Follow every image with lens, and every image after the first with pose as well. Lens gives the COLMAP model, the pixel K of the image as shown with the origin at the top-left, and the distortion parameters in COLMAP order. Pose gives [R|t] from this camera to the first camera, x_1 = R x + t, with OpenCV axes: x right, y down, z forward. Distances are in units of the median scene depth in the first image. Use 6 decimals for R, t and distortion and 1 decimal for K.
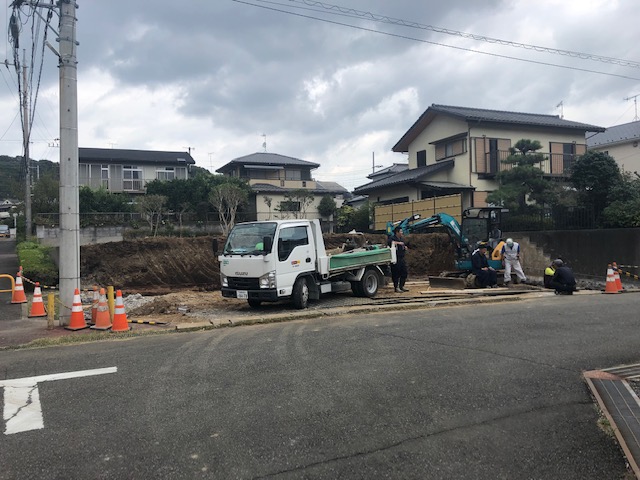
lens RADIAL K [[530.8, 0, 320.0], [0, 530.8, 240.0], [0, 0, 1]] dist [0.019465, -0.010687]
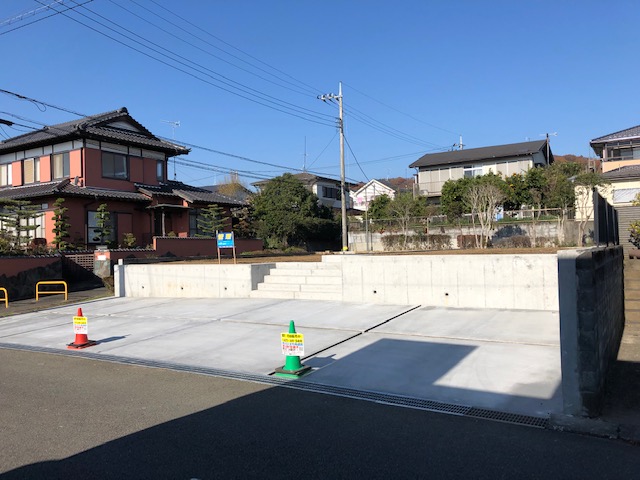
lens RADIAL K [[530.8, 0, 320.0], [0, 530.8, 240.0], [0, 0, 1]] dist [0.019465, -0.010687]
pose [[0.569196, -0.004111, -0.822191, 0.439270], [0.015505, 0.999863, 0.005734, -0.019751], [0.822055, -0.016012, 0.569182, 0.342454]]
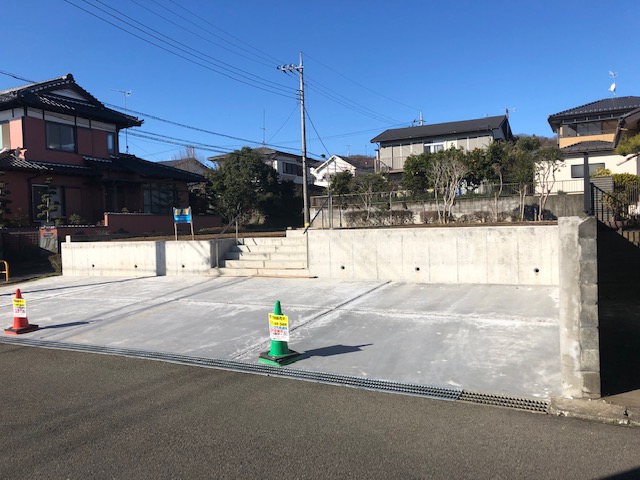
lens RADIAL K [[530.8, 0, 320.0], [0, 530.8, 240.0], [0, 0, 1]] dist [0.019465, -0.010687]
pose [[0.630843, 0.026012, -0.775474, 0.414922], [0.018955, 0.998623, 0.048917, -0.016066], [0.775679, -0.045558, 0.629481, 0.353077]]
